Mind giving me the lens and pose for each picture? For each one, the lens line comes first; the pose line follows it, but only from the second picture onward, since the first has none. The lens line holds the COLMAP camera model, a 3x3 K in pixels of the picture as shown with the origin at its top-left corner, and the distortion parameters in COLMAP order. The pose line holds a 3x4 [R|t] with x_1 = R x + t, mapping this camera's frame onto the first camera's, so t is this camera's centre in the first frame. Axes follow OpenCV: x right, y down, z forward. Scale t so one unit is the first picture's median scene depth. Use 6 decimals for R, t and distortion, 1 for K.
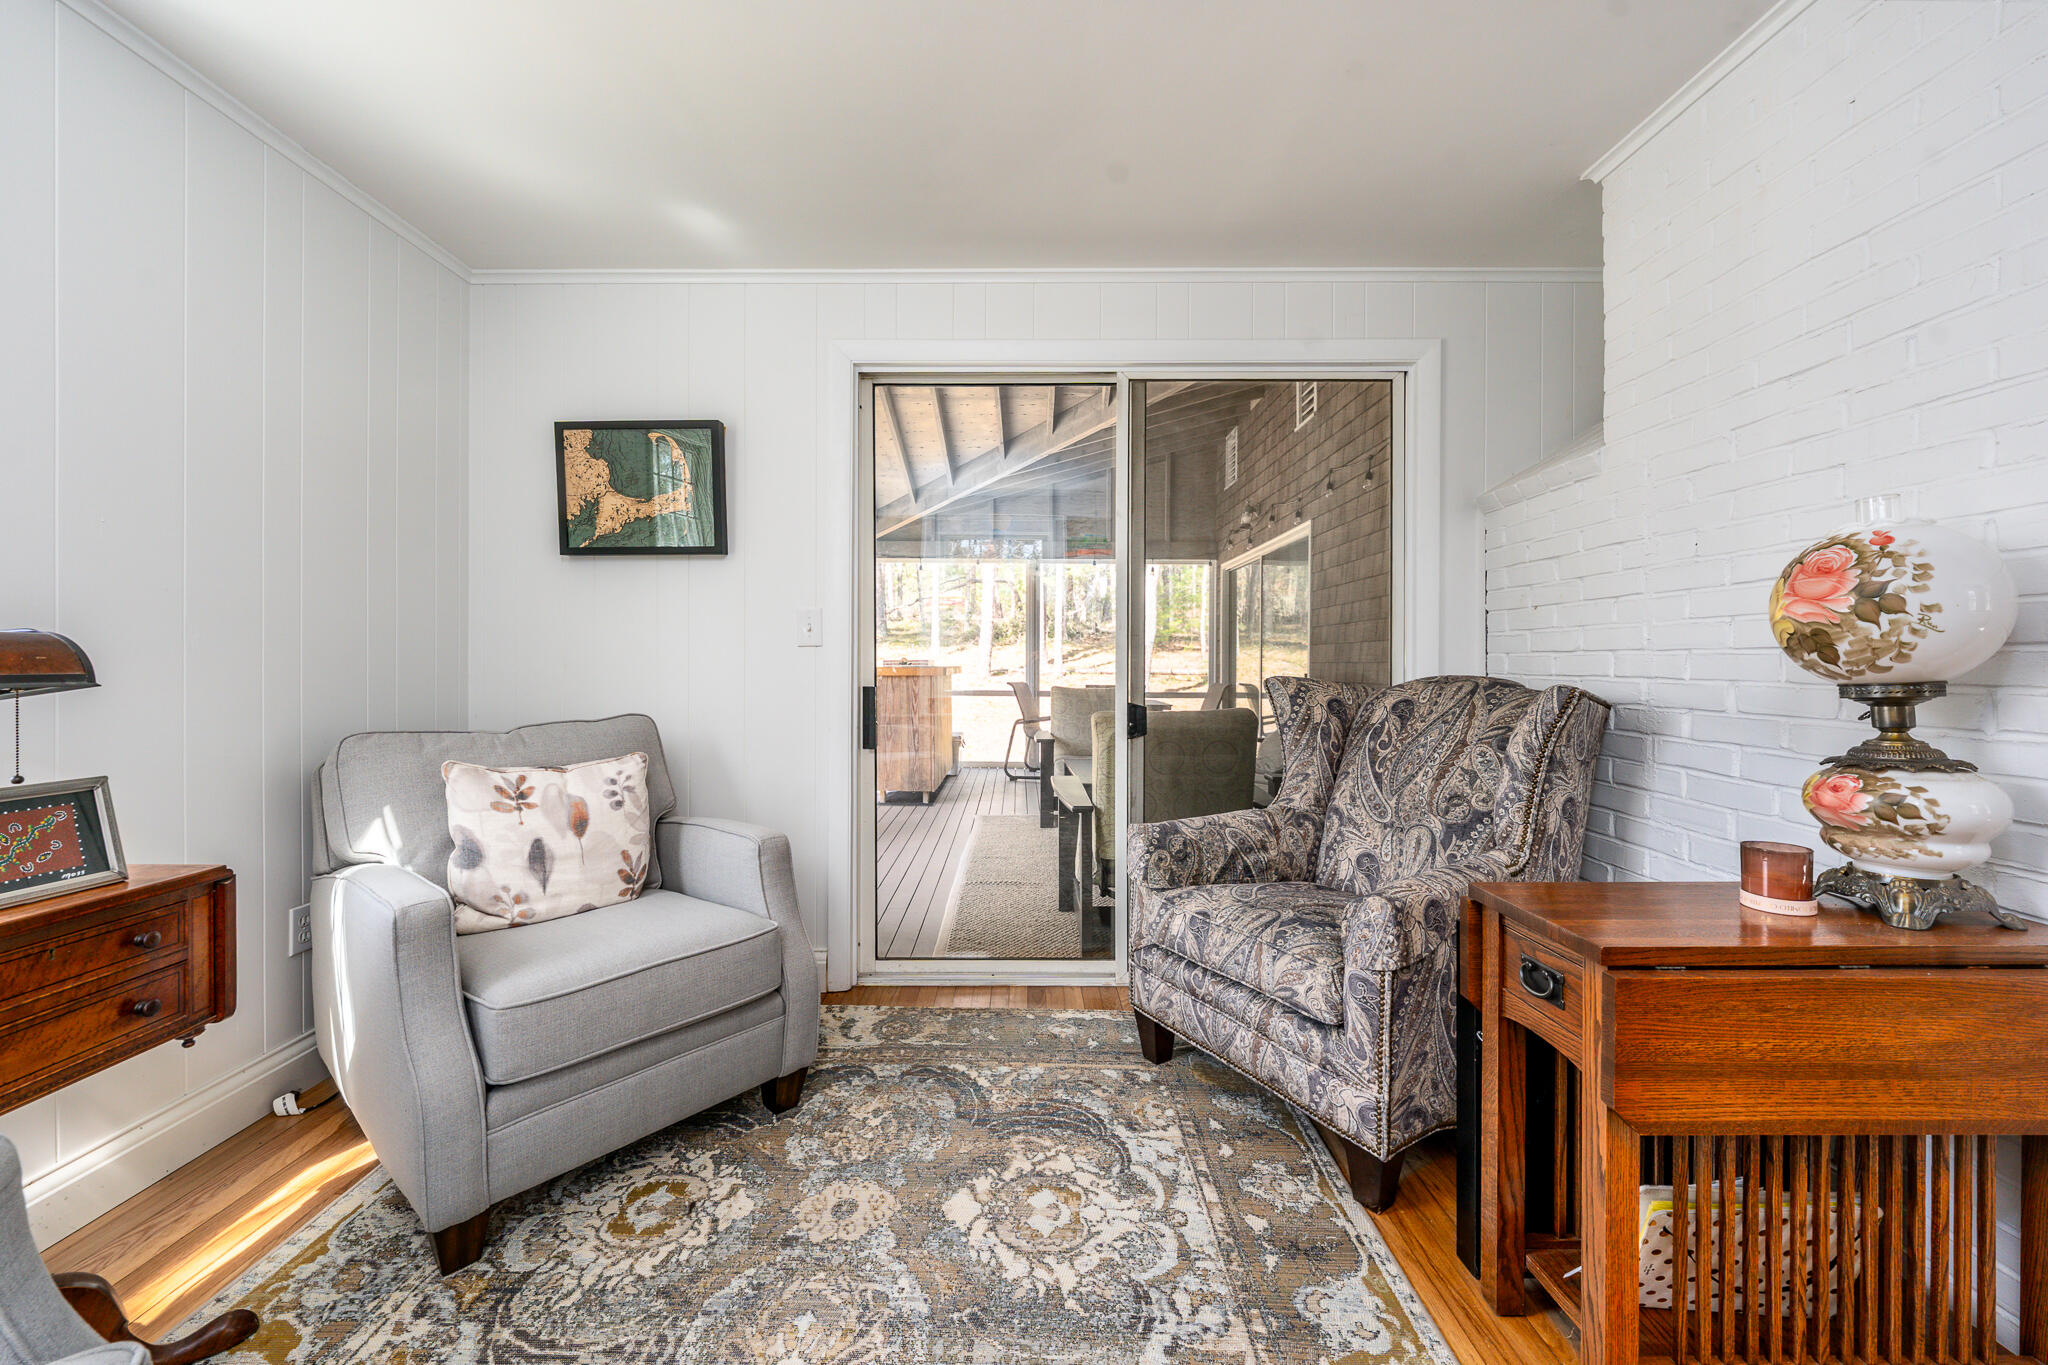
lens RADIAL K [[822.2, 0, 1016.0], [0, 822.2, 668.9], [0, 0, 1]] dist [-0.001439, -0.000434]
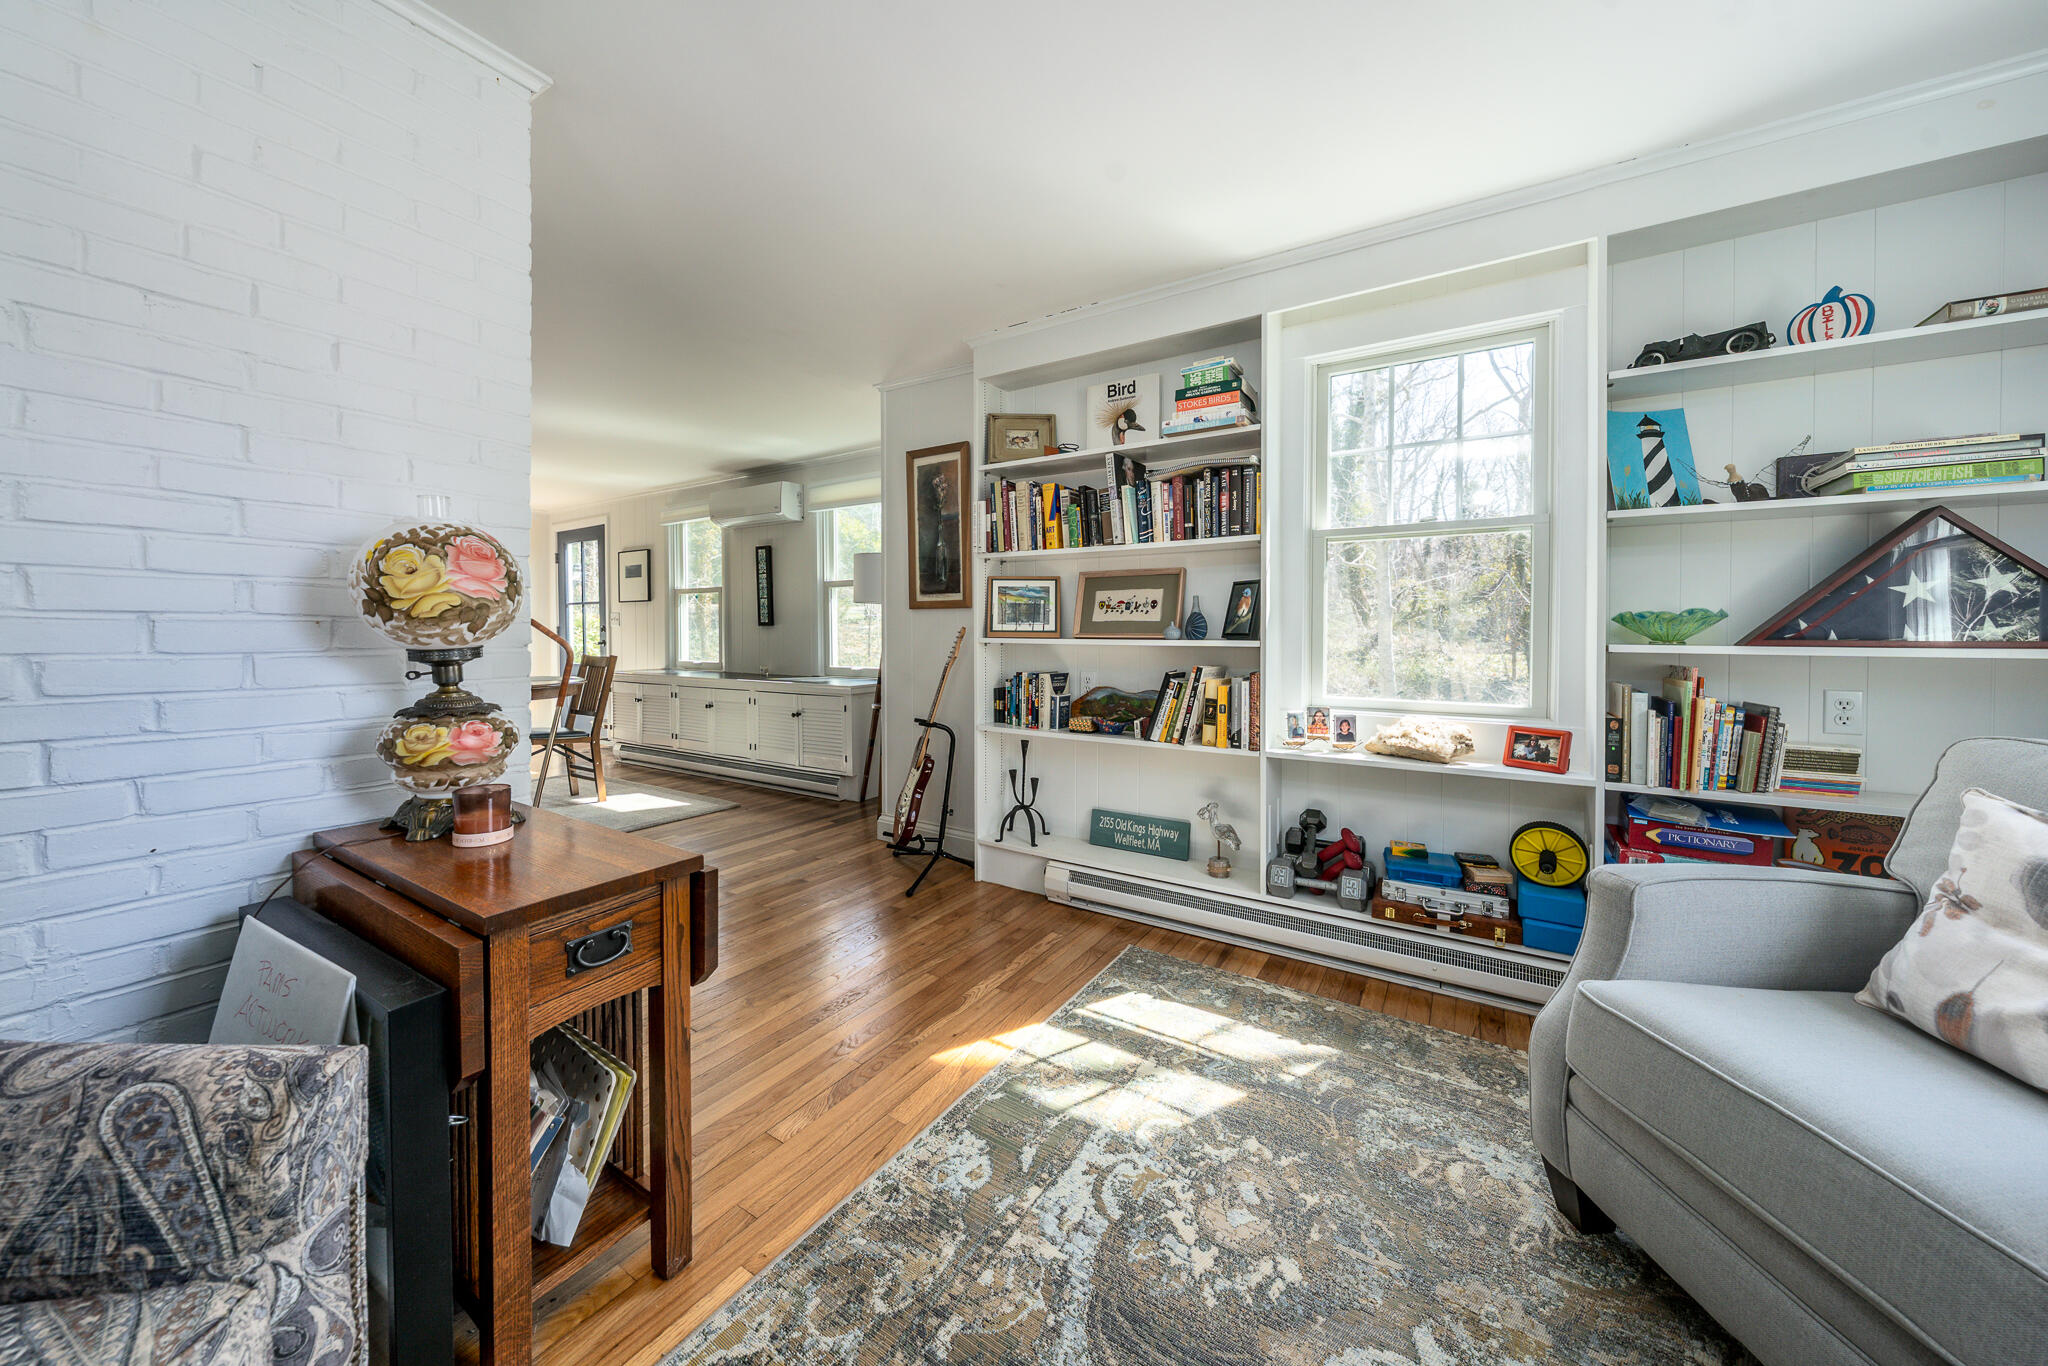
lens RADIAL K [[716.3, 0, 1012.9], [0, 716.3, 647.5], [0, 0, 1]] dist [-0.003214, -0.000226]
pose [[-0.847783, -0.015225, 0.530124, -0.191700], [-0.001026, 0.999633, 0.027068, -0.009413], [-0.530342, 0.022405, -0.847488, 0.986893]]
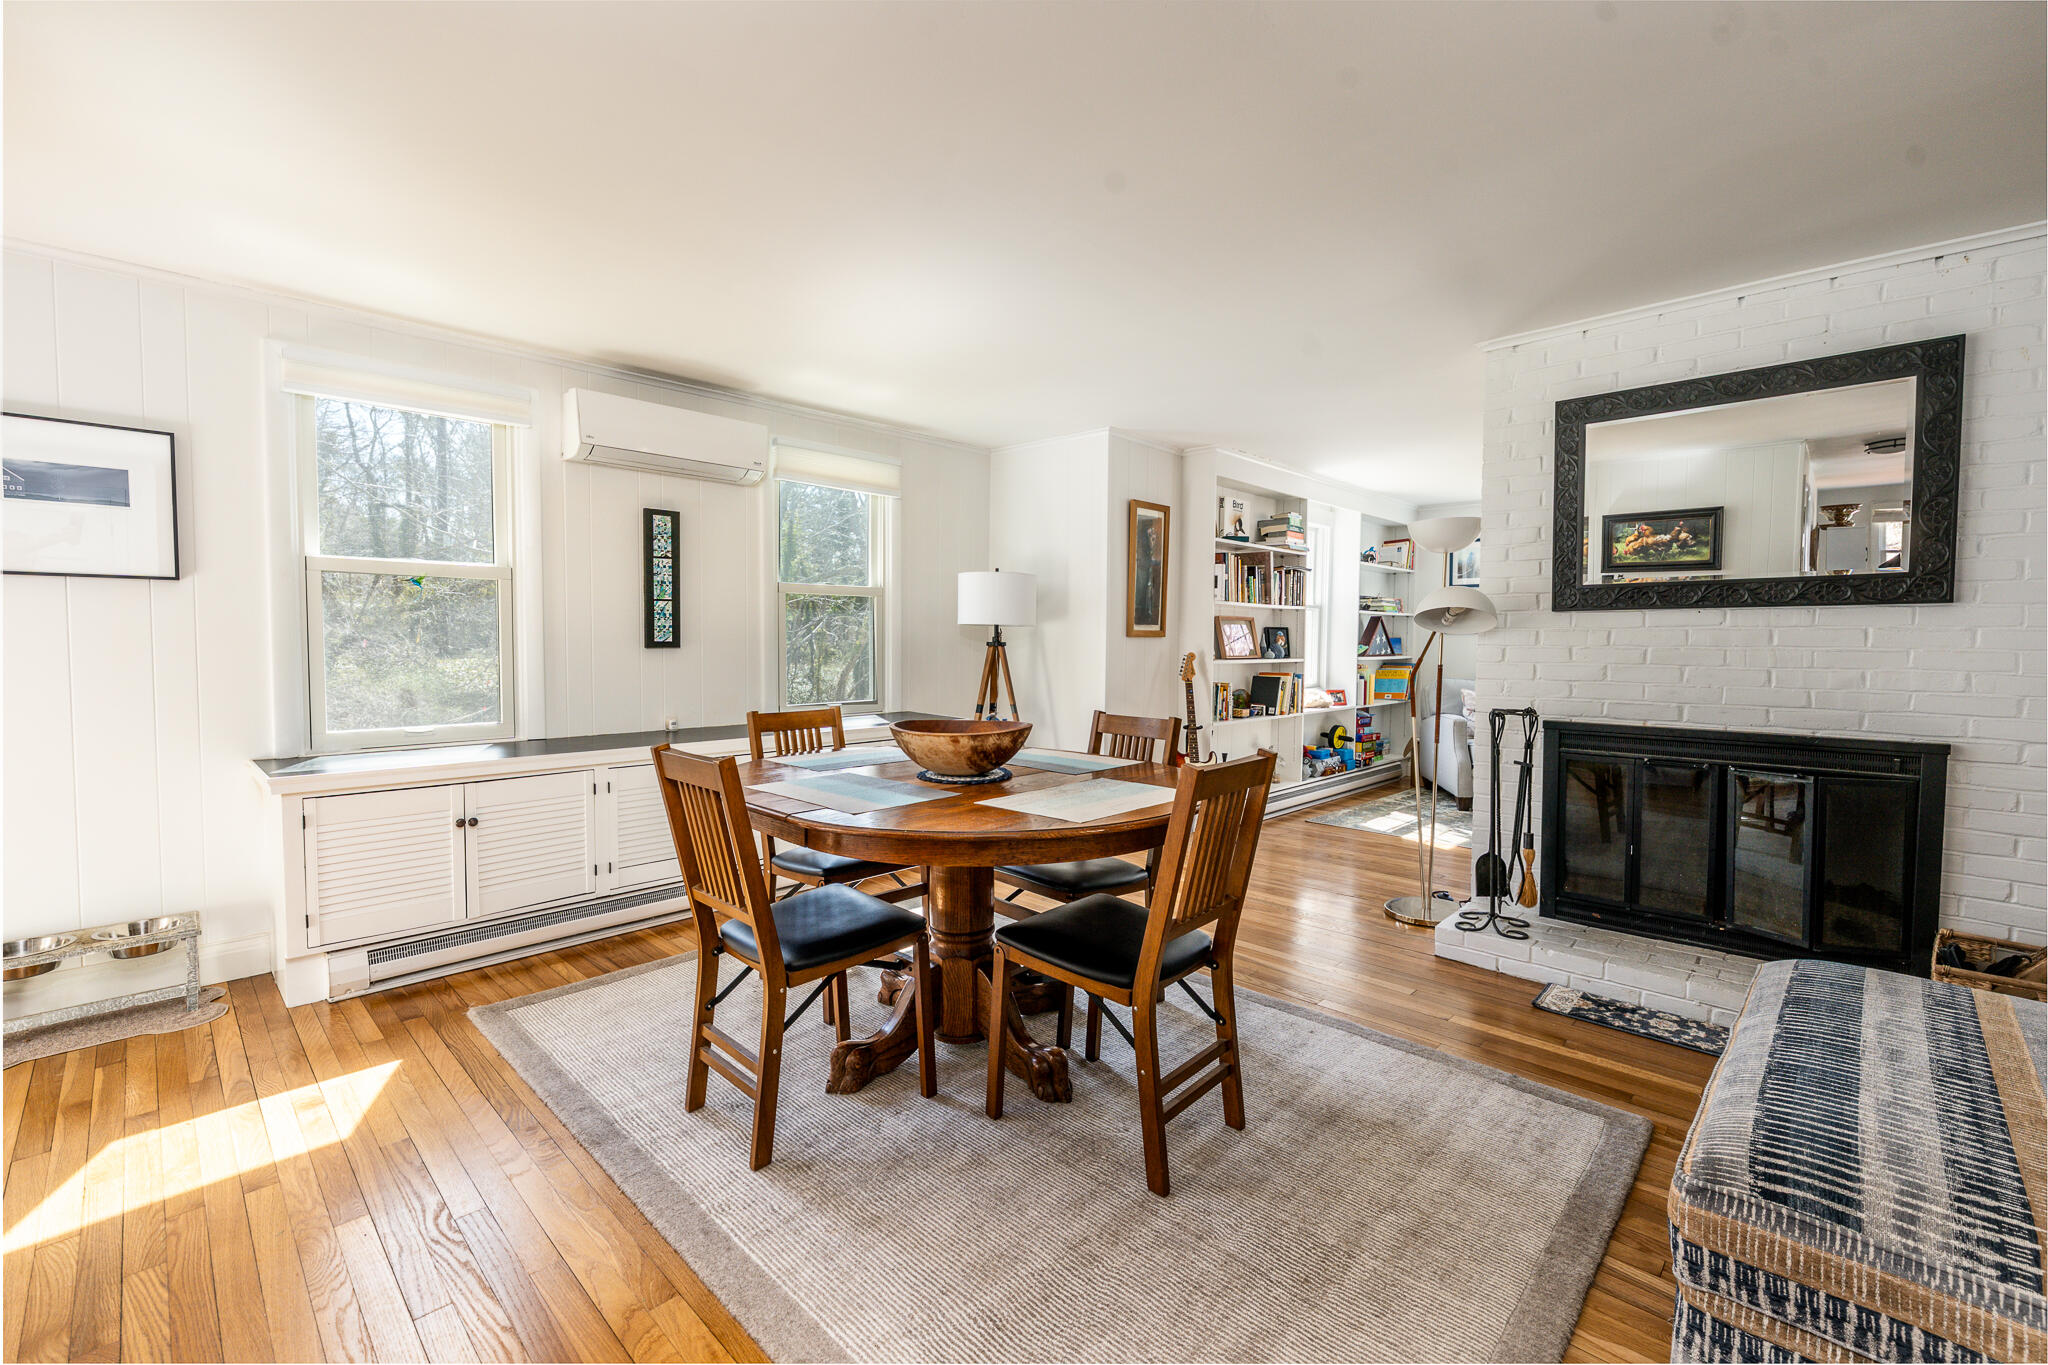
lens RADIAL K [[892.6, 0, 1033.4], [0, 892.6, 674.9], [0, 0, 1]] dist [0.002450, 0.000098]
pose [[-0.669868, 0.024069, -0.742090, 3.255722], [-0.012794, 0.998952, 0.043949, -0.058659], [0.742370, 0.038934, -0.668858, 1.123471]]
